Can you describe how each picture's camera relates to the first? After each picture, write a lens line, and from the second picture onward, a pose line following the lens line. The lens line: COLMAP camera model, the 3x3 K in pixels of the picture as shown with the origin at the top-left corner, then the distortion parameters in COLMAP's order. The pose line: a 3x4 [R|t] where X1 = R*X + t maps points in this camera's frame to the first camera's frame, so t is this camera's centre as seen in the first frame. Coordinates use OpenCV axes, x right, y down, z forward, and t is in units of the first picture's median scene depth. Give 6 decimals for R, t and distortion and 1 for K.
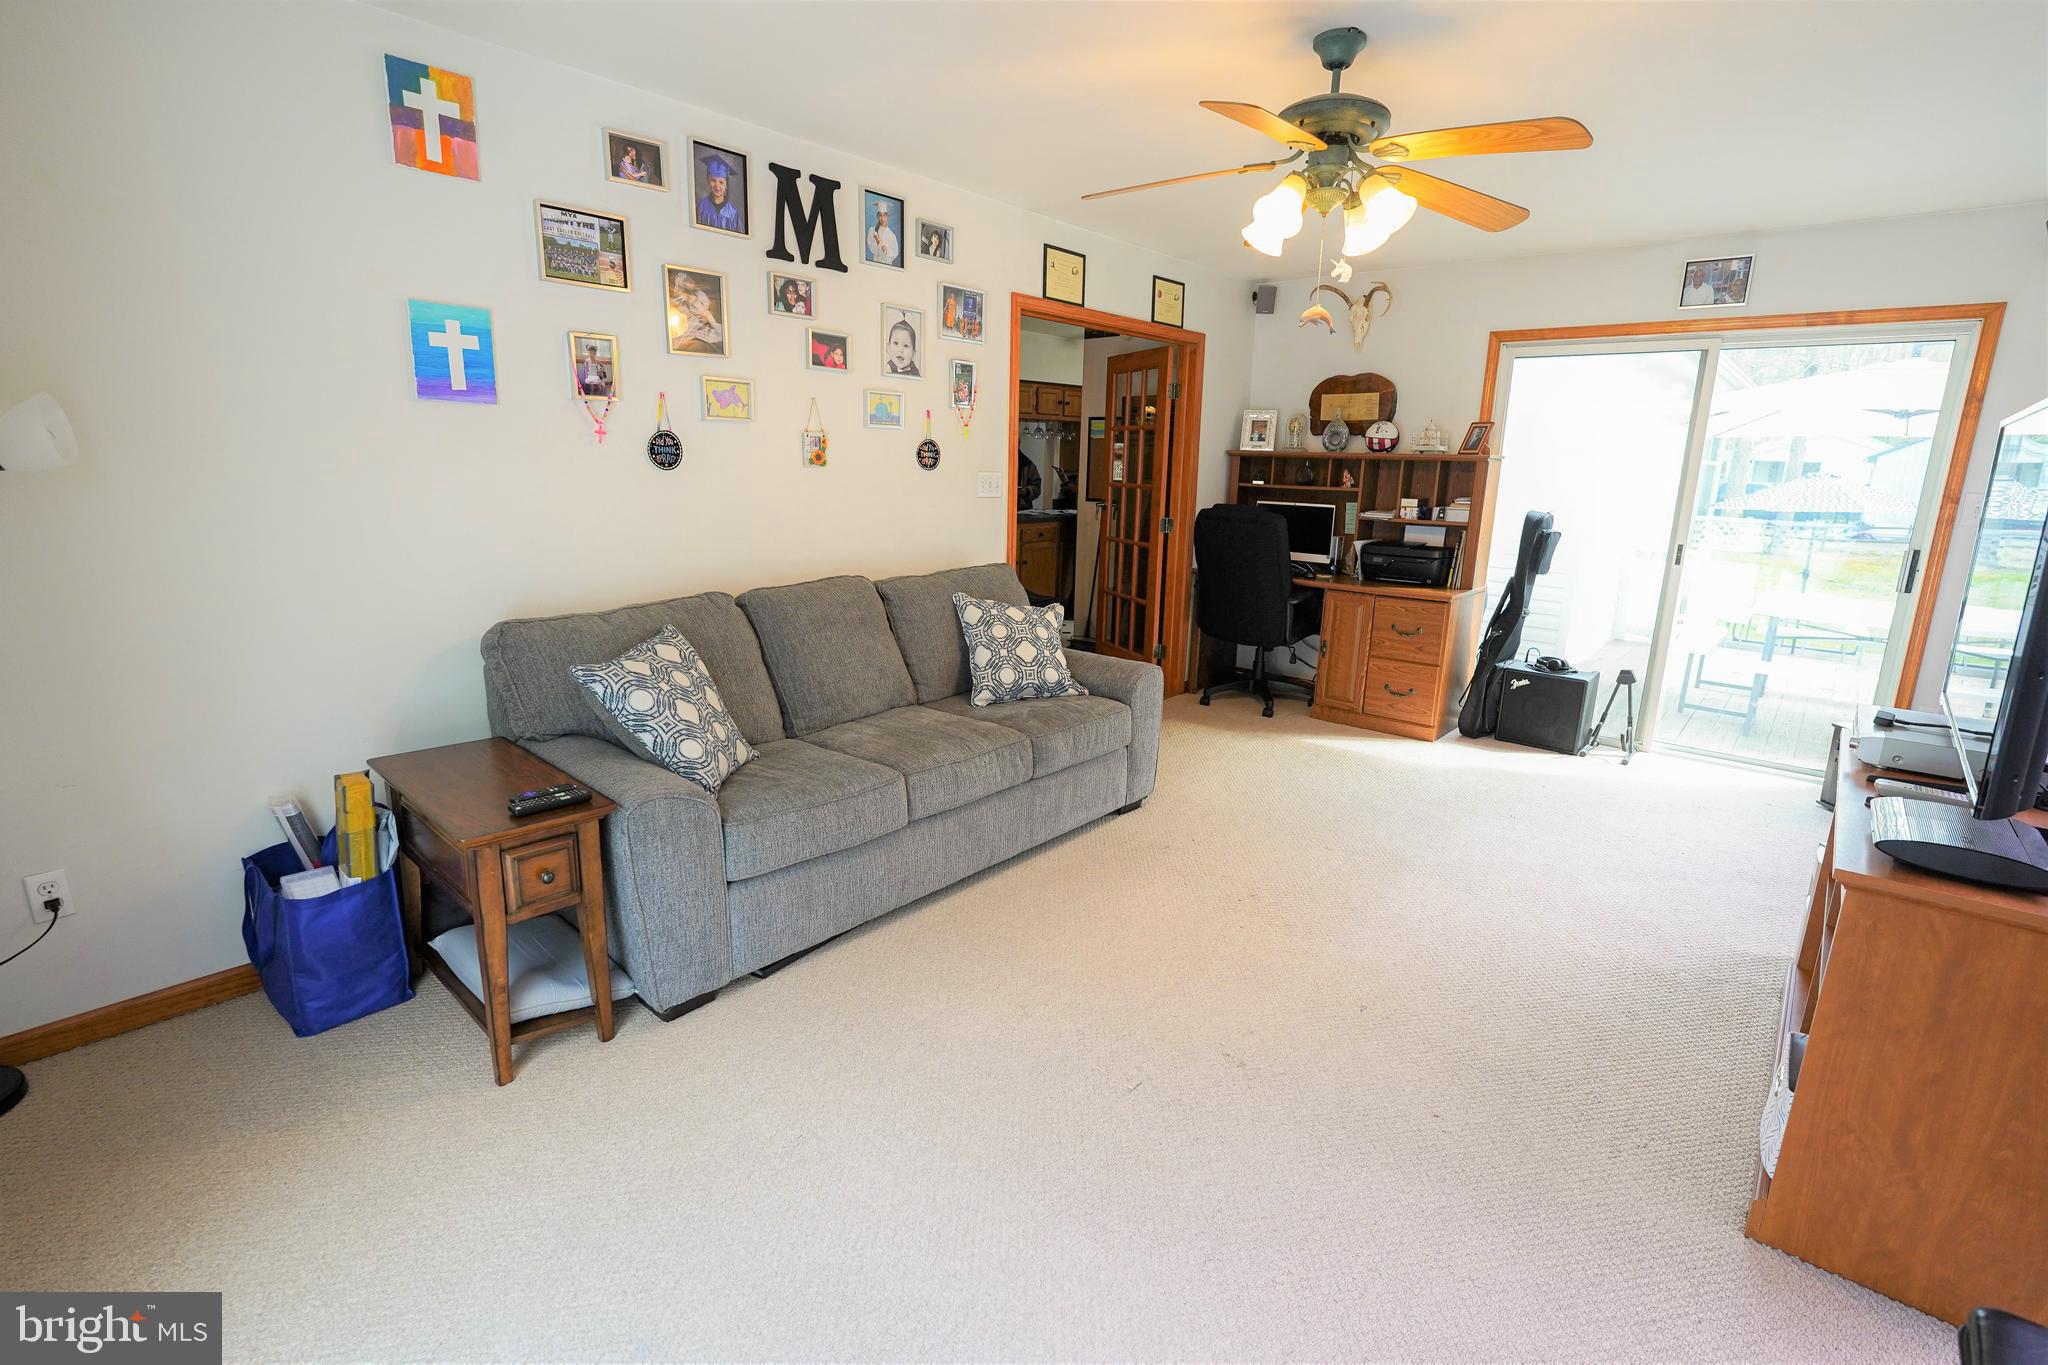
lens RADIAL K [[944.7, 0, 1026.4], [0, 944.7, 674.4], [0, 0, 1]] dist [-0.018190, -0.000125]
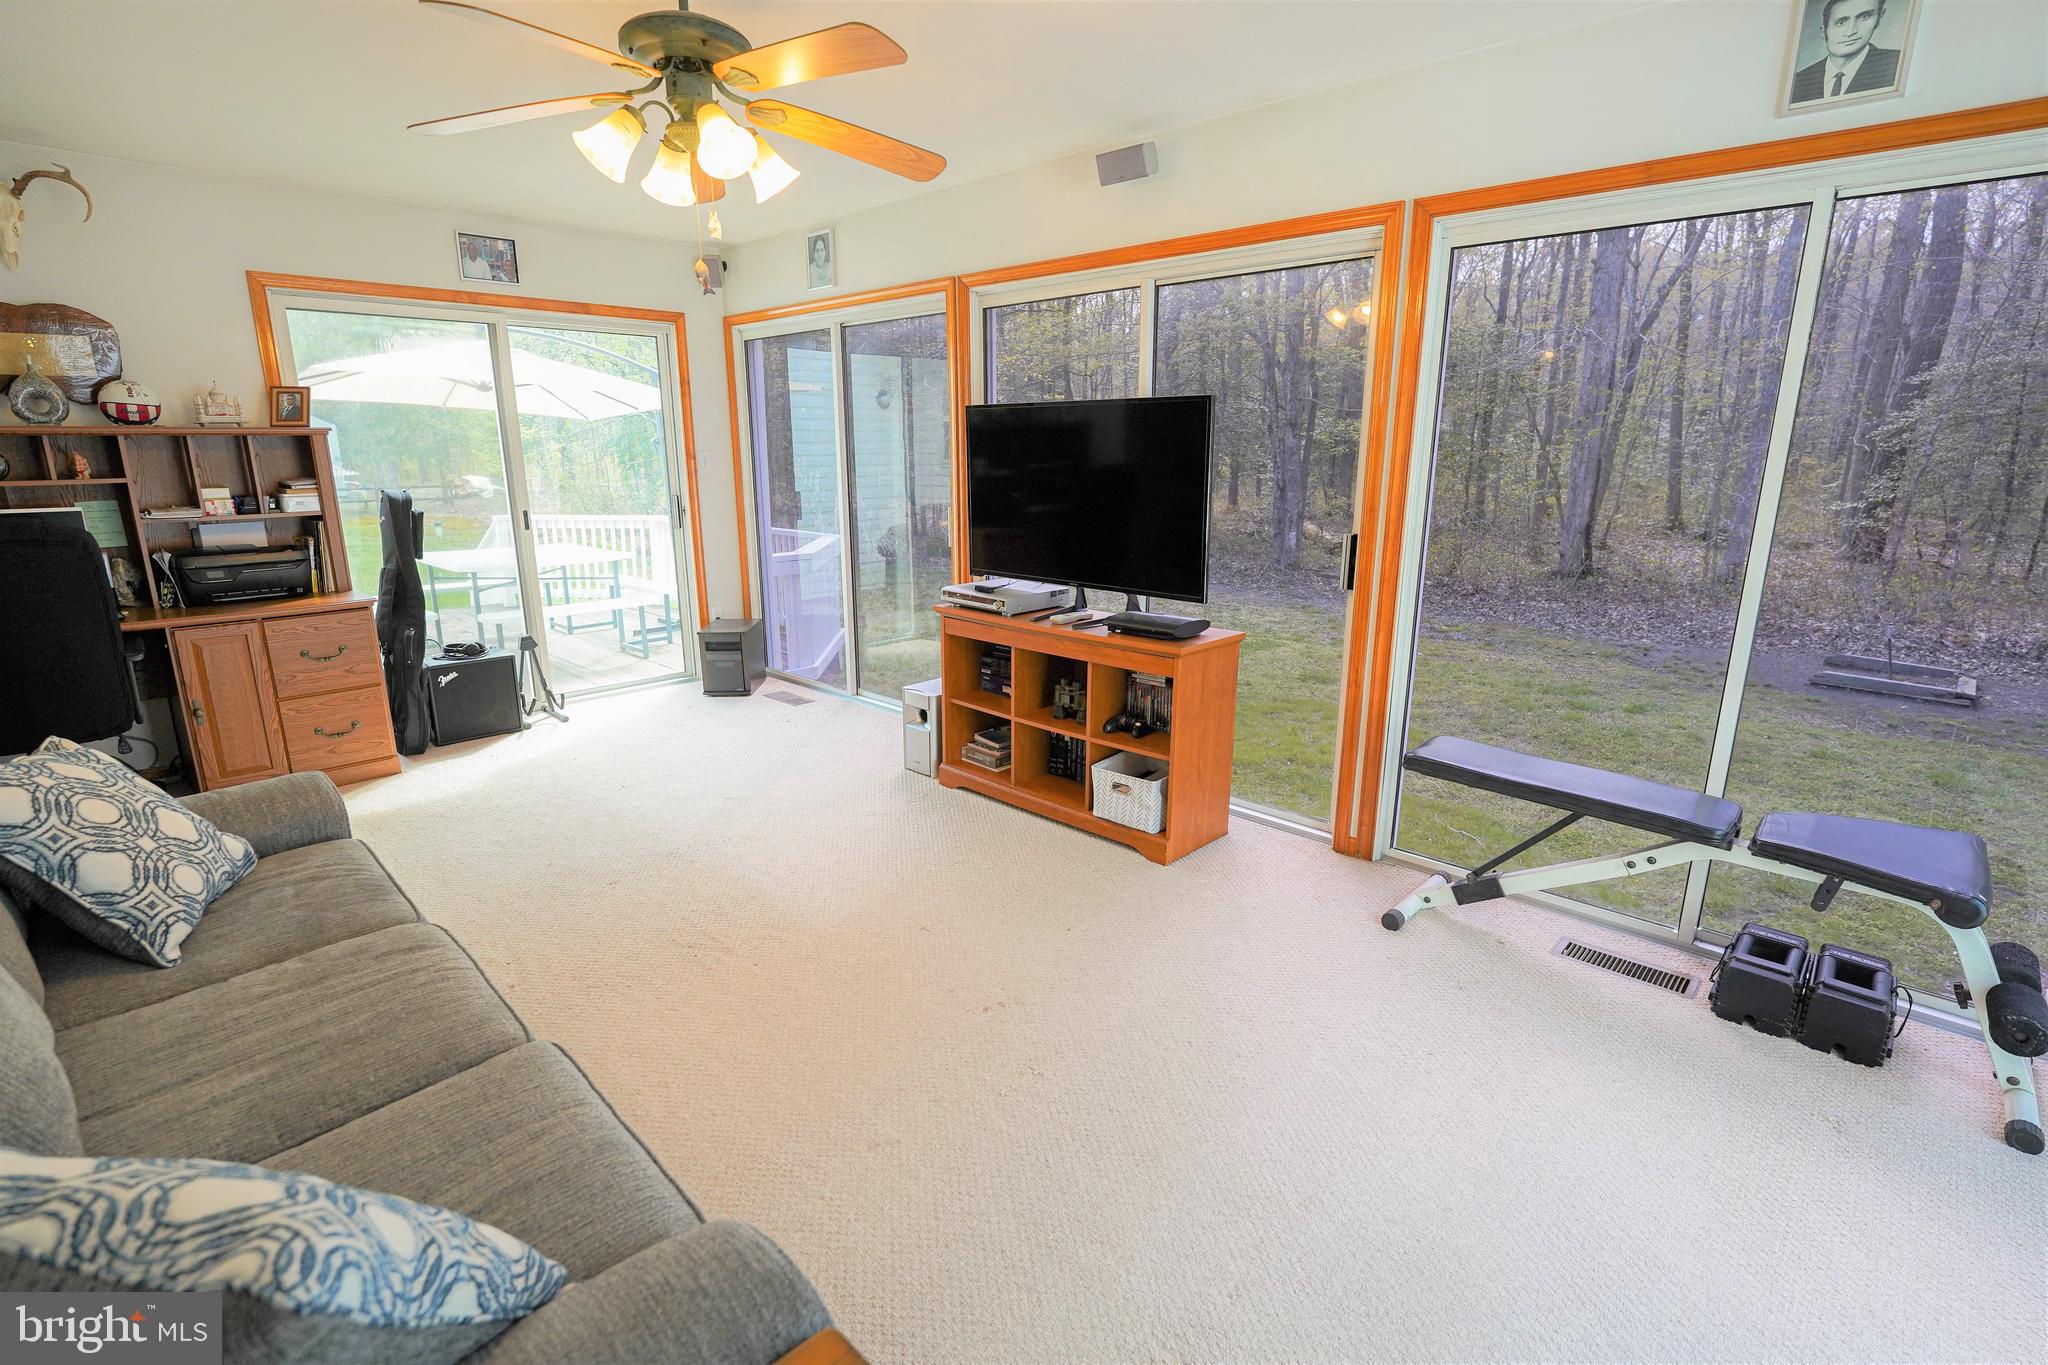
lens RADIAL K [[944.7, 0, 1022.3], [0, 944.7, 686.4], [0, 0, 1]] dist [-0.018190, -0.000125]
pose [[0.036293, -0.269685, 0.962264, -0.336546], [0.219378, 0.941561, 0.255608, -0.093854], [-0.974965, 0.201823, 0.093335, 0.368297]]
